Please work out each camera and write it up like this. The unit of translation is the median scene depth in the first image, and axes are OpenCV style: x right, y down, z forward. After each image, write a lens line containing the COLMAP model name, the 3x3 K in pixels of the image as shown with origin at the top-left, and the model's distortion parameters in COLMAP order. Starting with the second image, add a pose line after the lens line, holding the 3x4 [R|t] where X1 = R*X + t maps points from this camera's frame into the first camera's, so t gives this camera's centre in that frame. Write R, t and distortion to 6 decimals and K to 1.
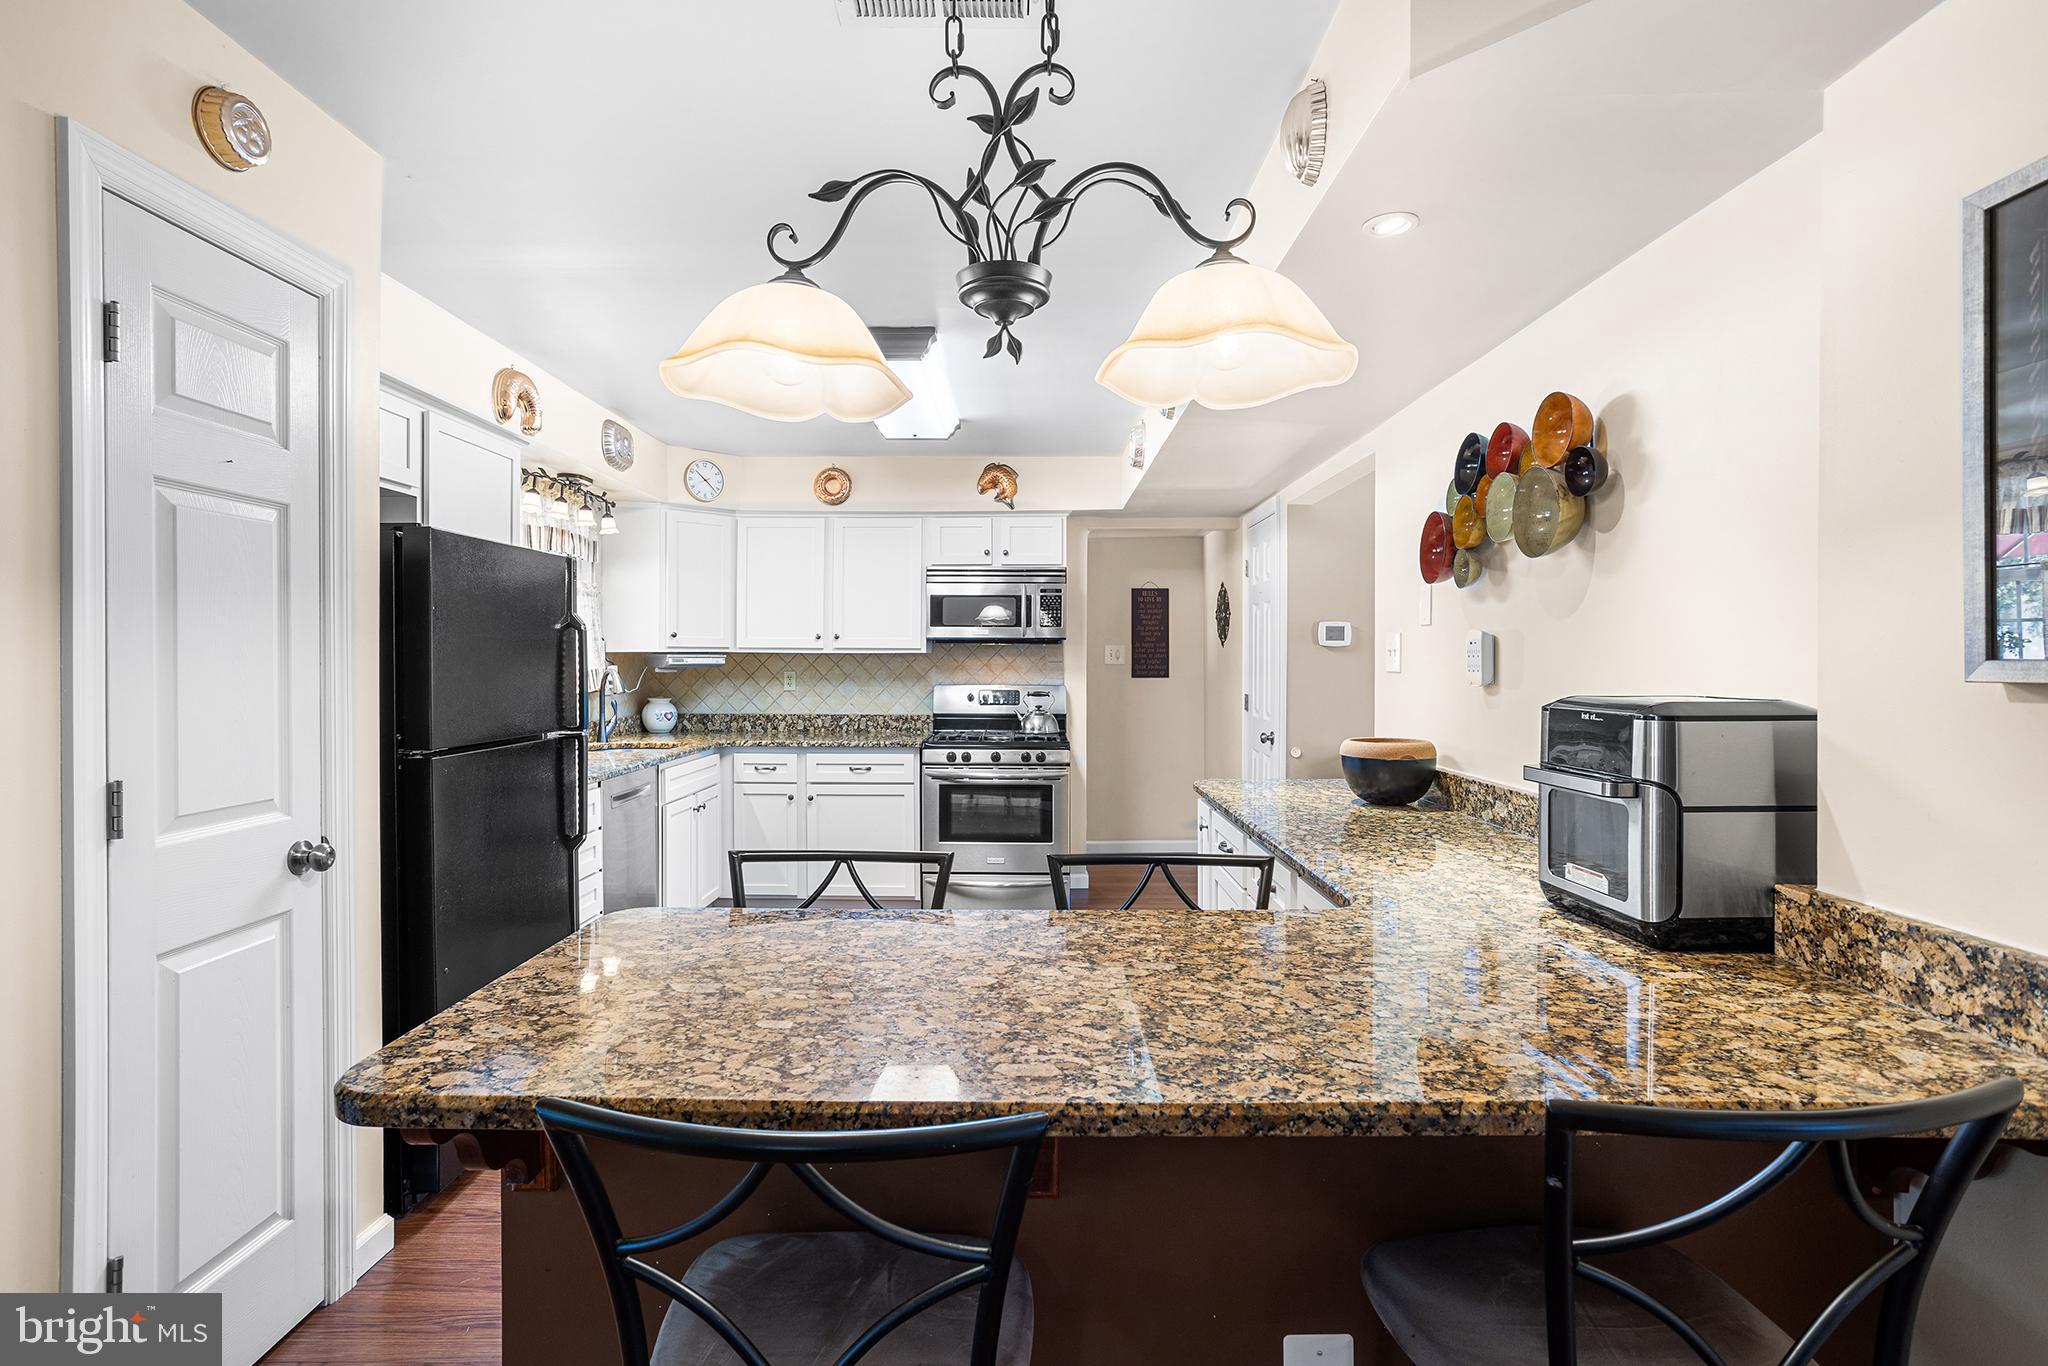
lens RADIAL K [[1005.4, 0, 1018.7], [0, 1005.4, 665.1], [0, 0, 1]] dist [-0.036590, 0.022547]
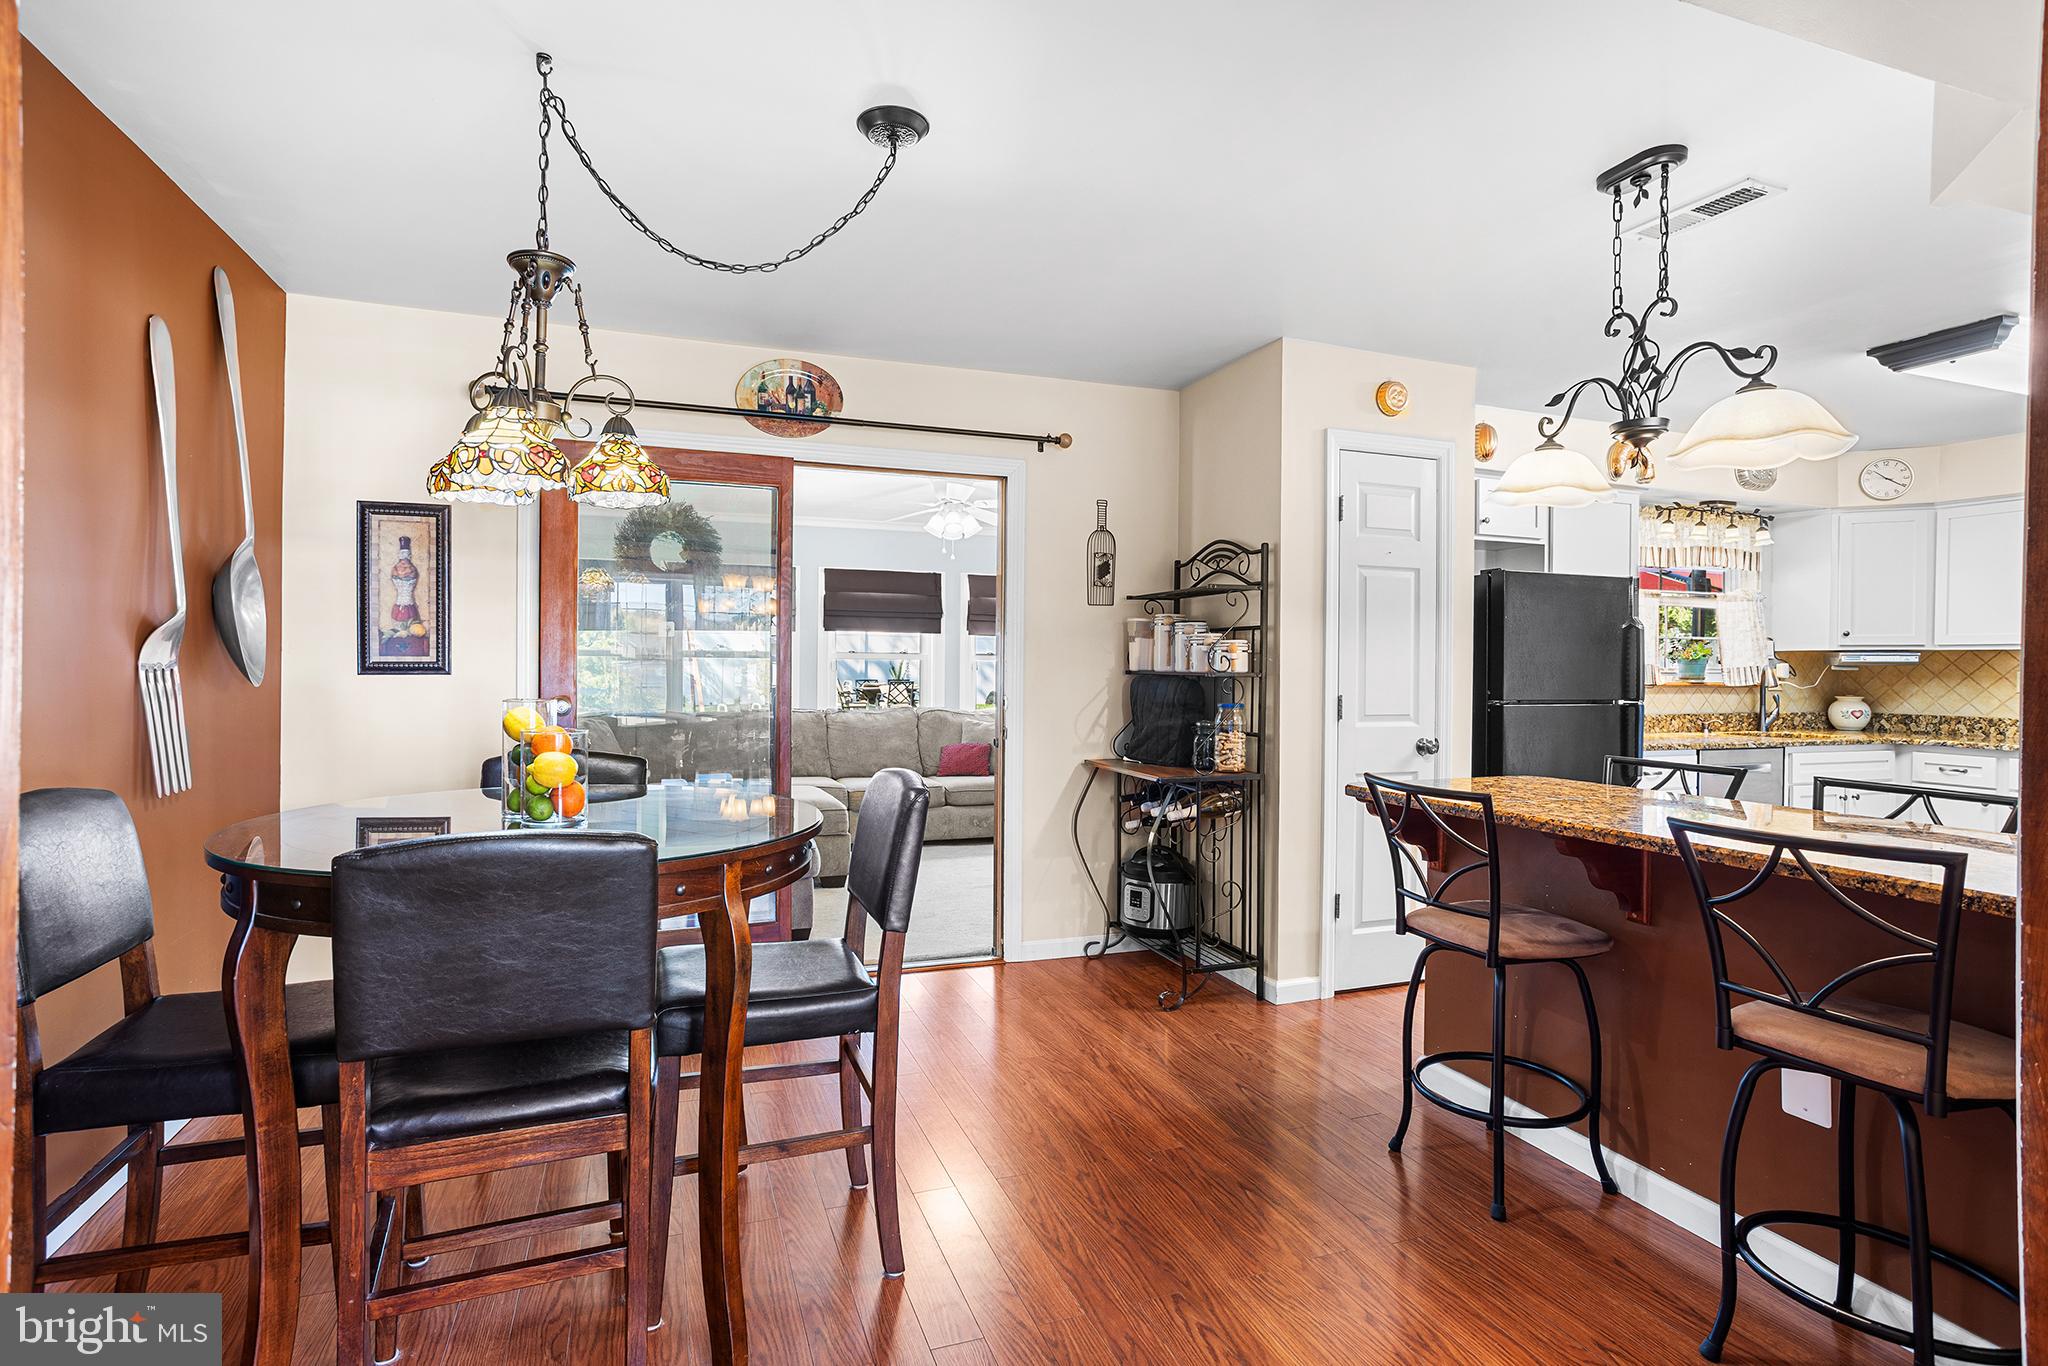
lens RADIAL K [[1005.4, 0, 1026.0], [0, 1005.4, 677.5], [0, 0, 1]] dist [-0.036590, 0.022547]
pose [[0.365598, 0.009683, -0.930722, 0.348130], [-0.011760, 0.999914, 0.005783, 0.022464], [0.930699, 0.008831, 0.365681, -0.193603]]
